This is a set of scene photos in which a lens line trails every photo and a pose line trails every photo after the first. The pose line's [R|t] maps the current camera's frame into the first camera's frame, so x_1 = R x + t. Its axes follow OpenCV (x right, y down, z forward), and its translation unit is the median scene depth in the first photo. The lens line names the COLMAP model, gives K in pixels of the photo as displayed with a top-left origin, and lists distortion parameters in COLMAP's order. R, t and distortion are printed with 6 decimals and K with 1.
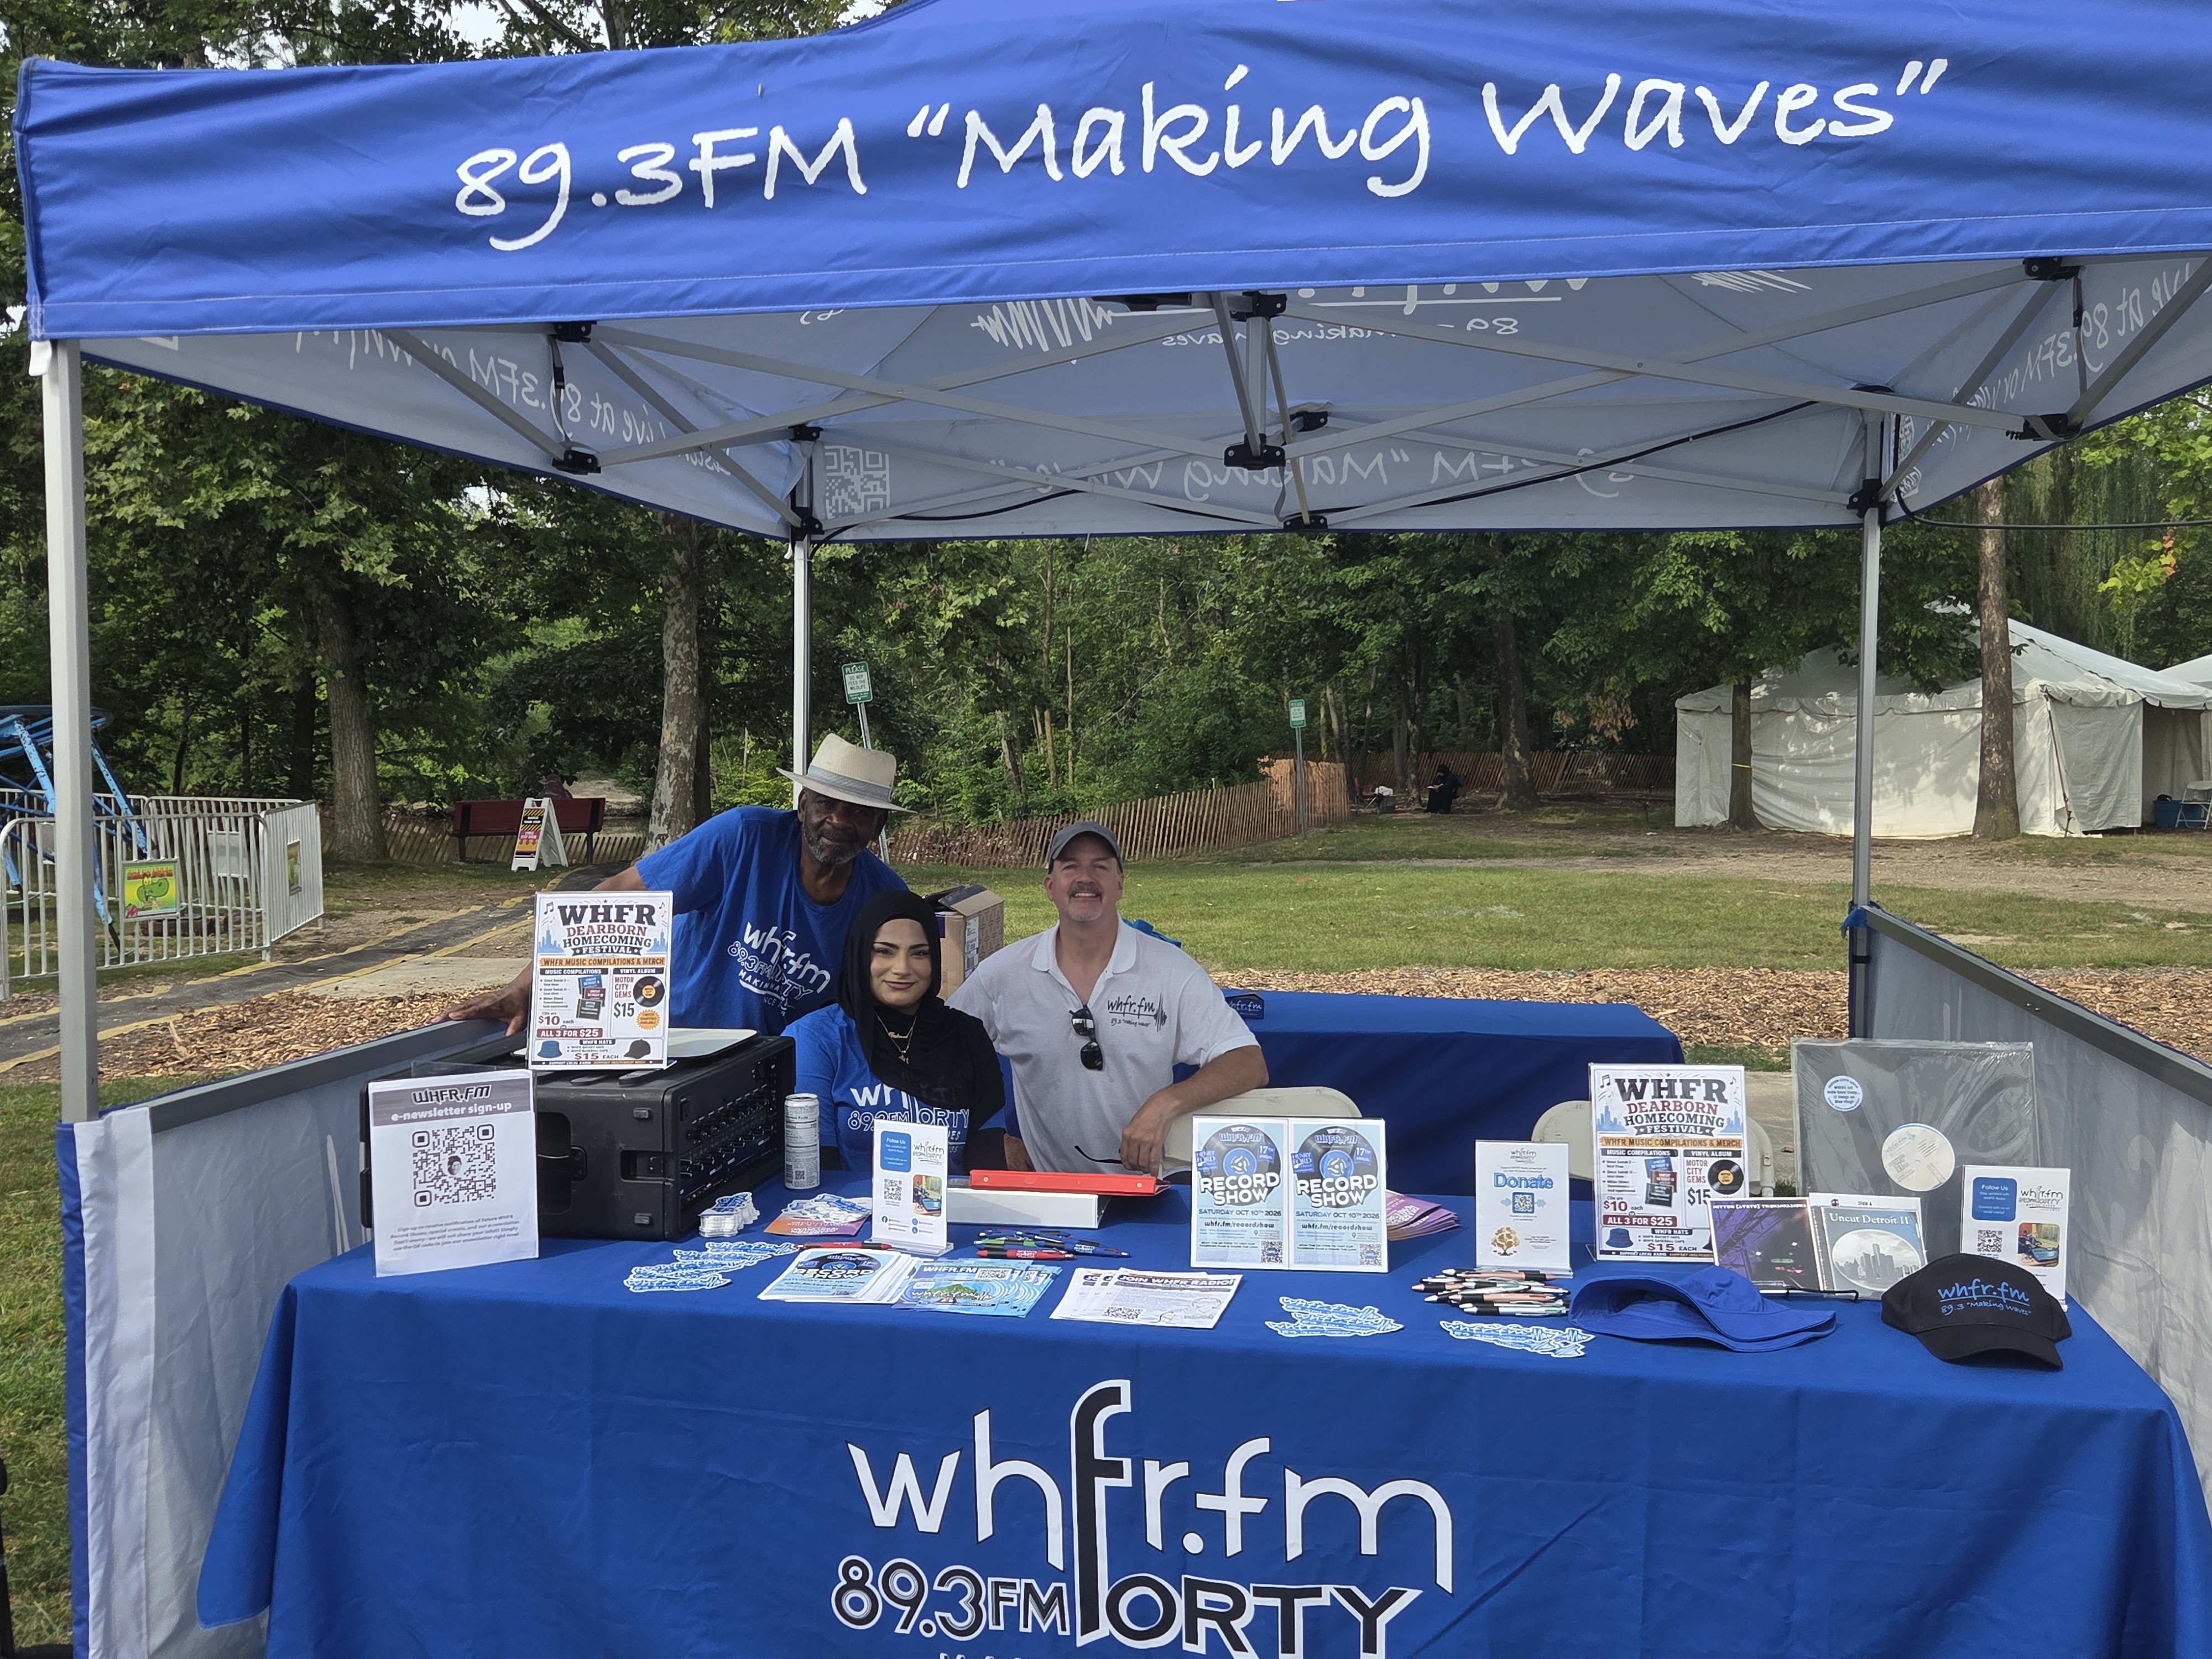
lens RADIAL K [[1828.4, 0, 1108.1], [0, 1828.4, 854.7], [0, 0, 1]] dist [0.073210, -0.056669]
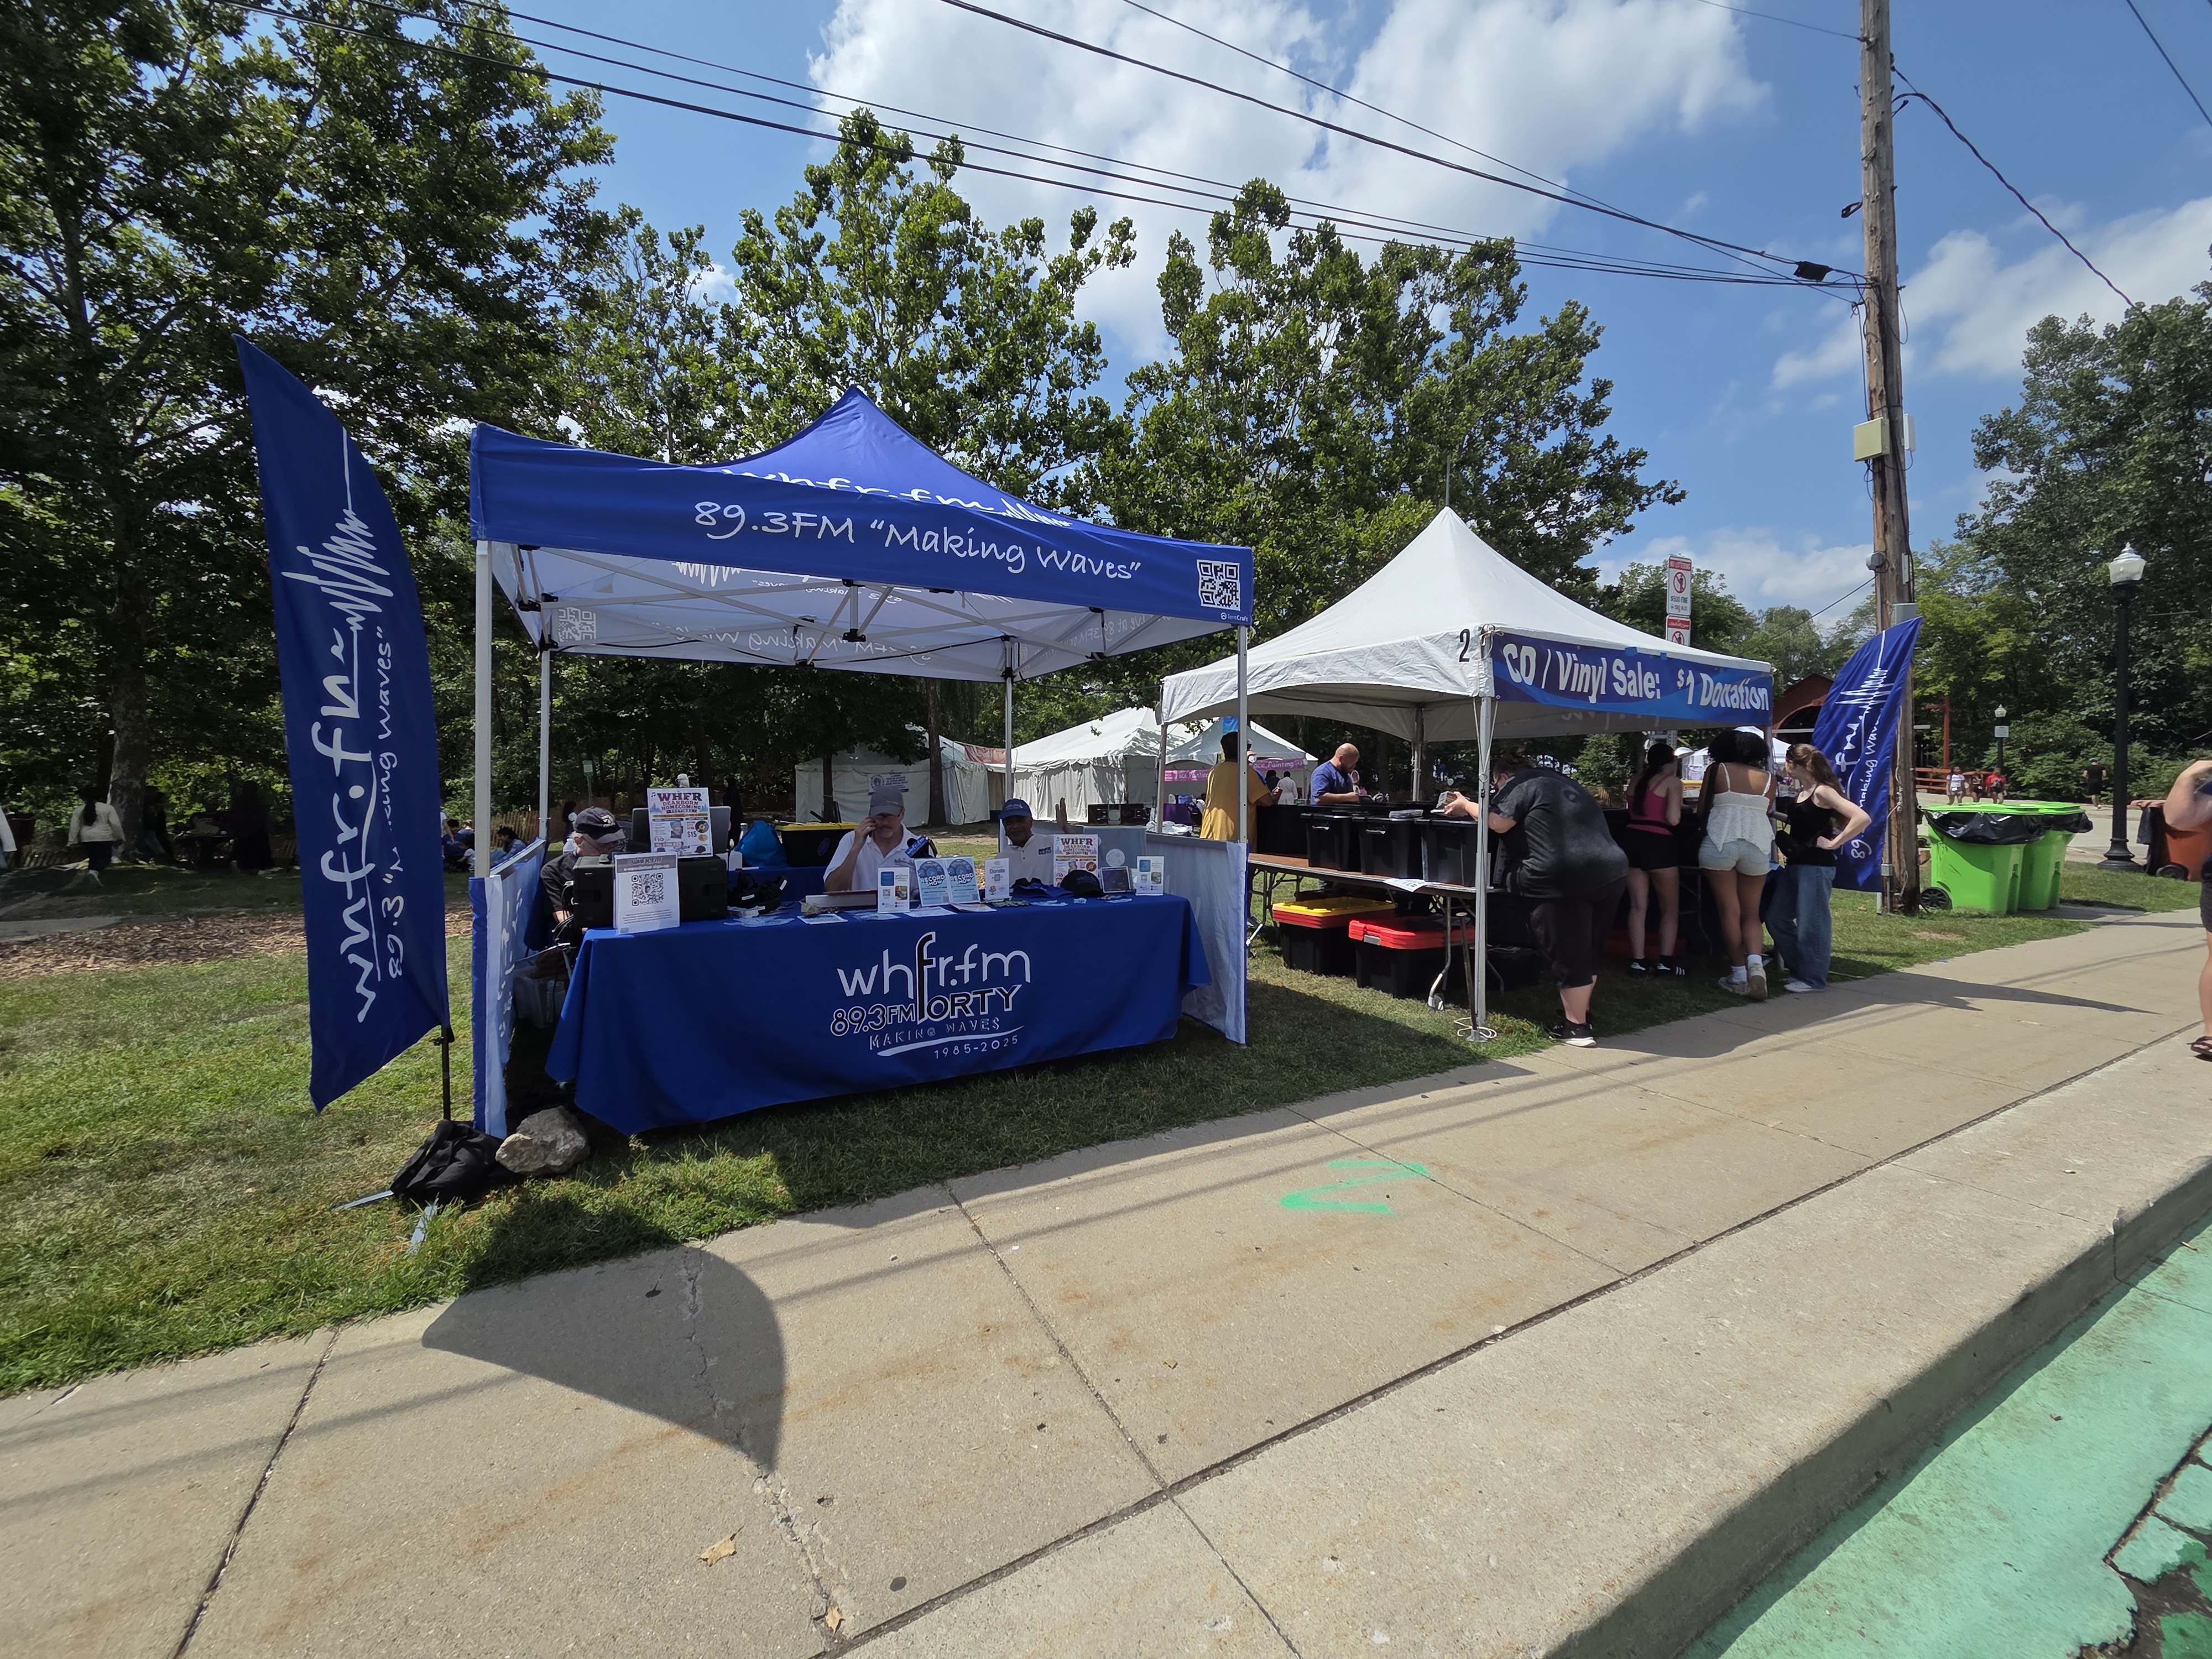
lens RADIAL K [[902.8, 0, 1124.8], [0, 902.8, 808.3], [0, 0, 1]] dist [0.003707, -0.000495]
pose [[0.775444, -0.012007, 0.631302, -0.669085], [0.039280, 0.998800, -0.029252, 0.128037], [-0.630193, 0.047481, 0.774985, -0.378194]]
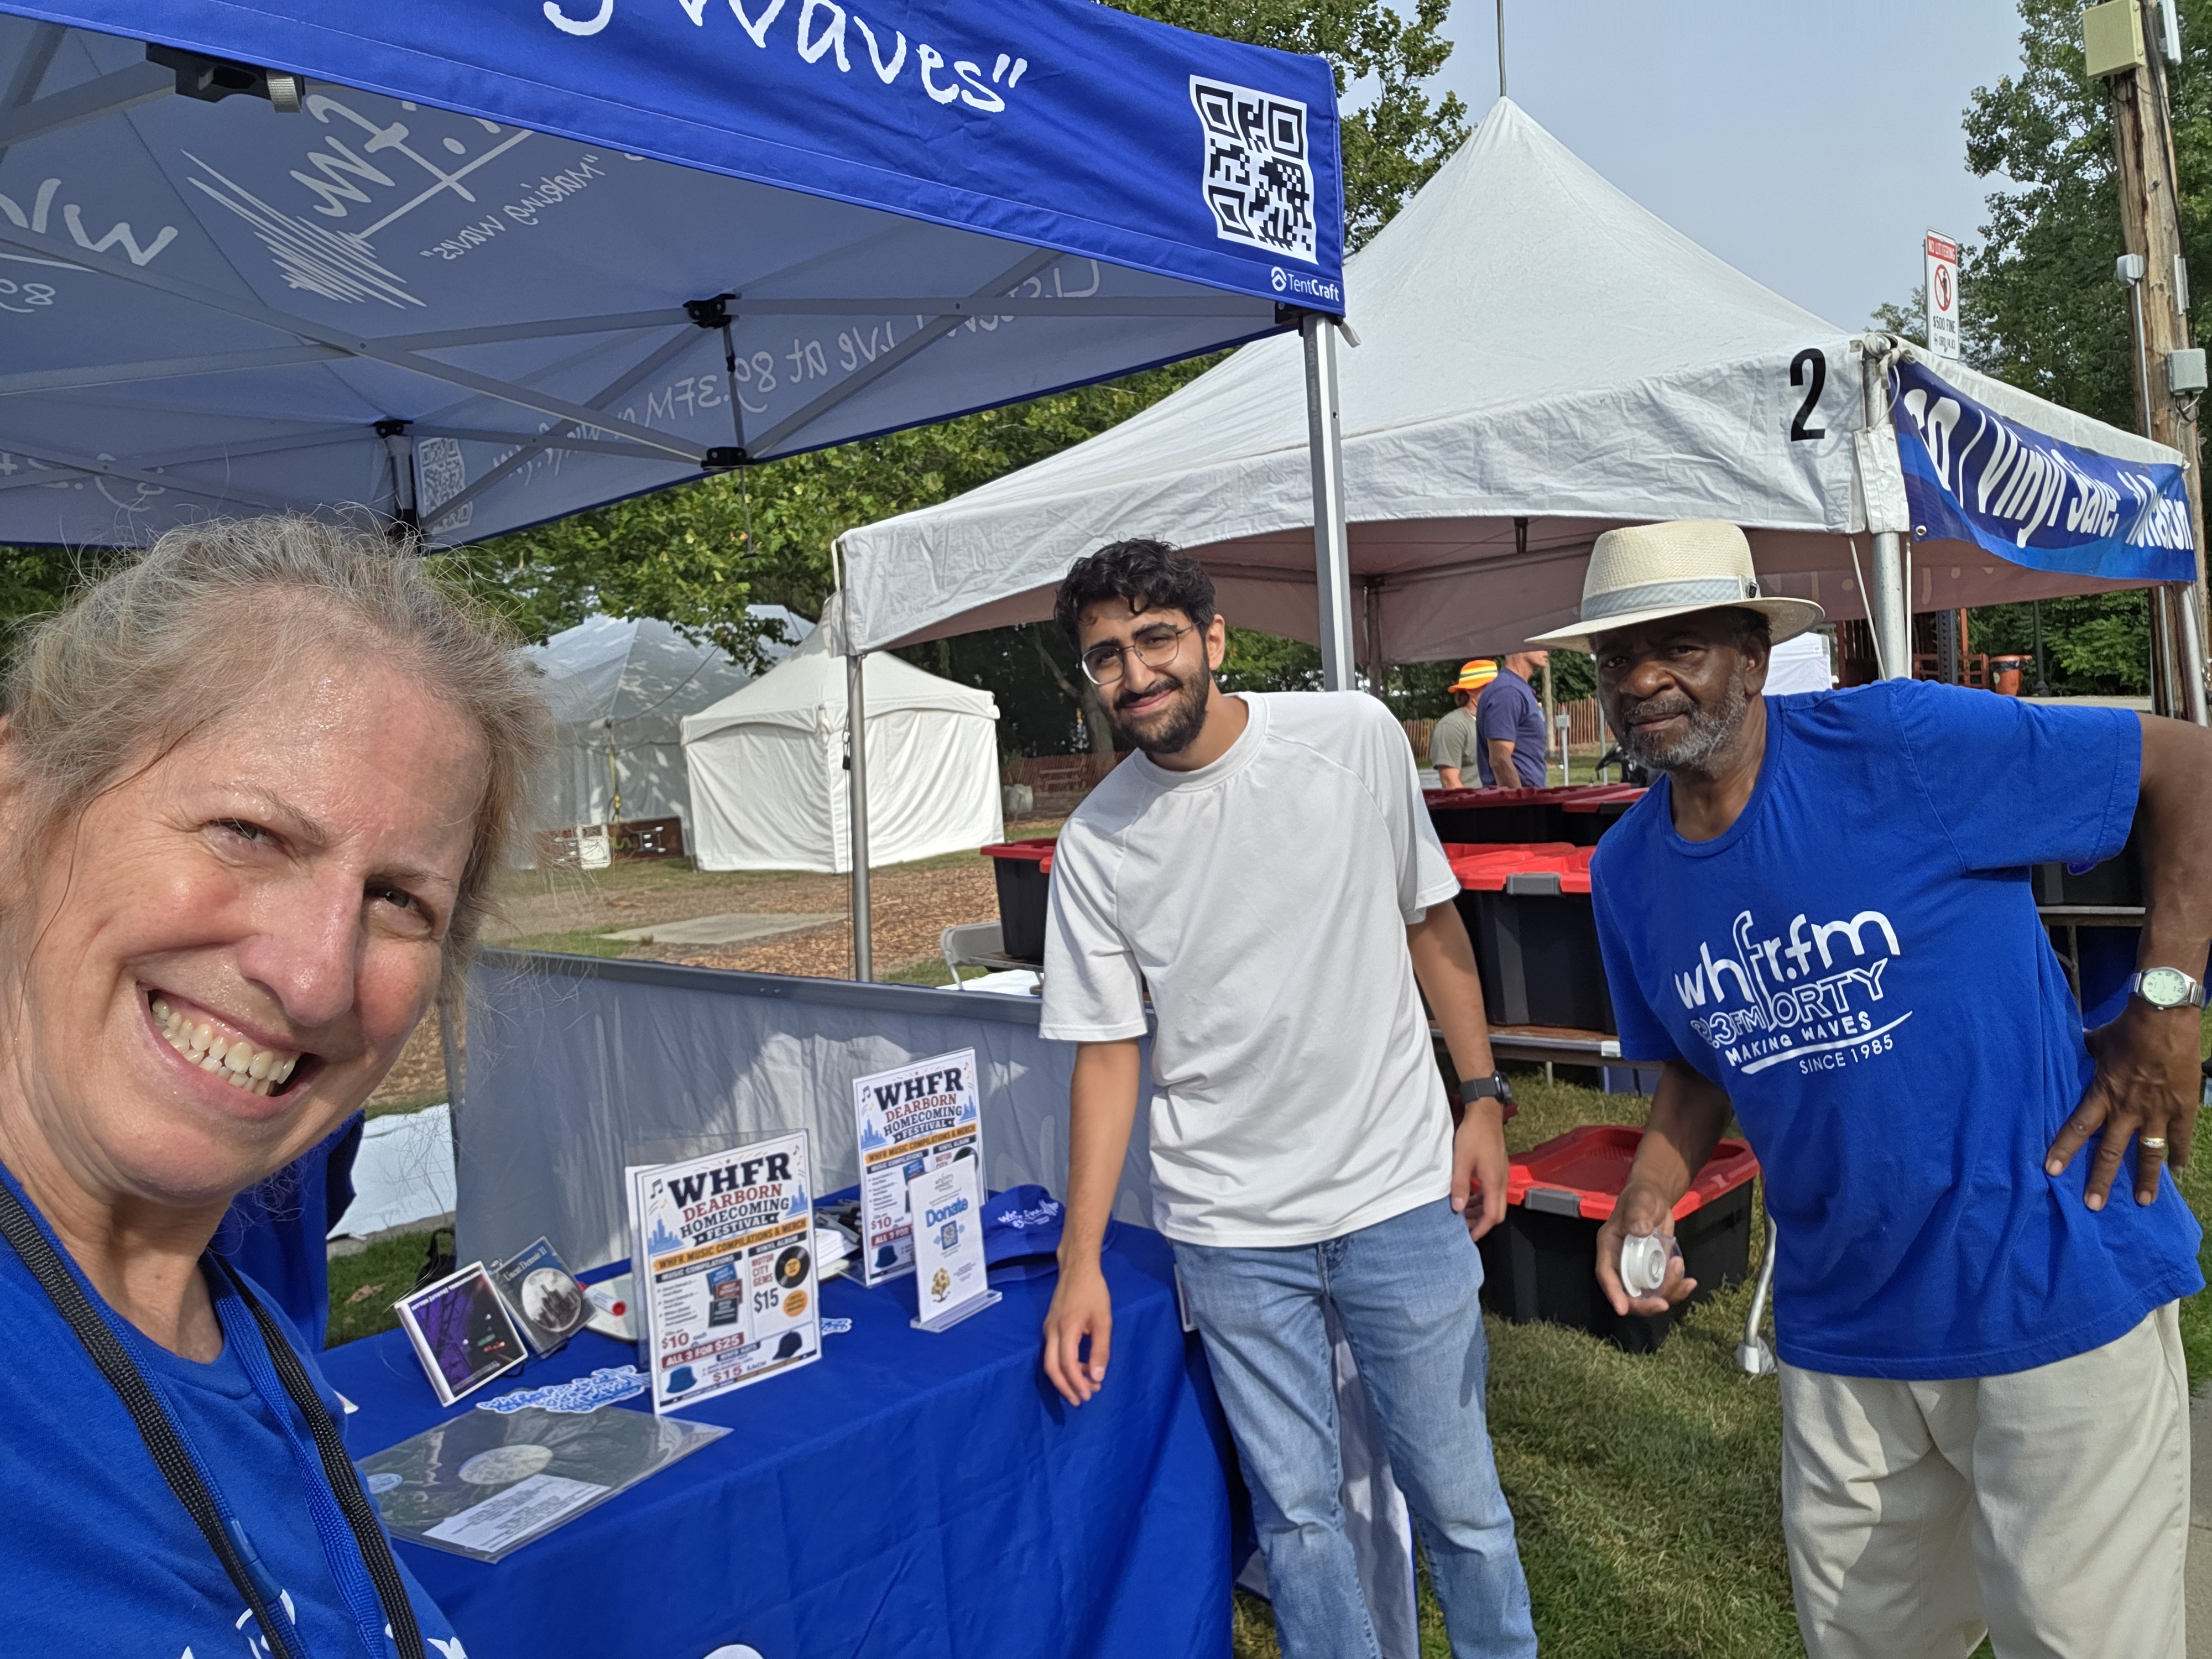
lens RADIAL K [[1723.0, 0, 1096.6], [0, 1723.0, 812.3], [0, 0, 1]] dist [-0.039226, 0.041087]
pose [[0.559585, -0.072656, 0.825582, -0.303497], [0.125586, 0.992080, 0.002186, 0.000564], [-0.819202, 0.102458, 0.564278, 0.381463]]
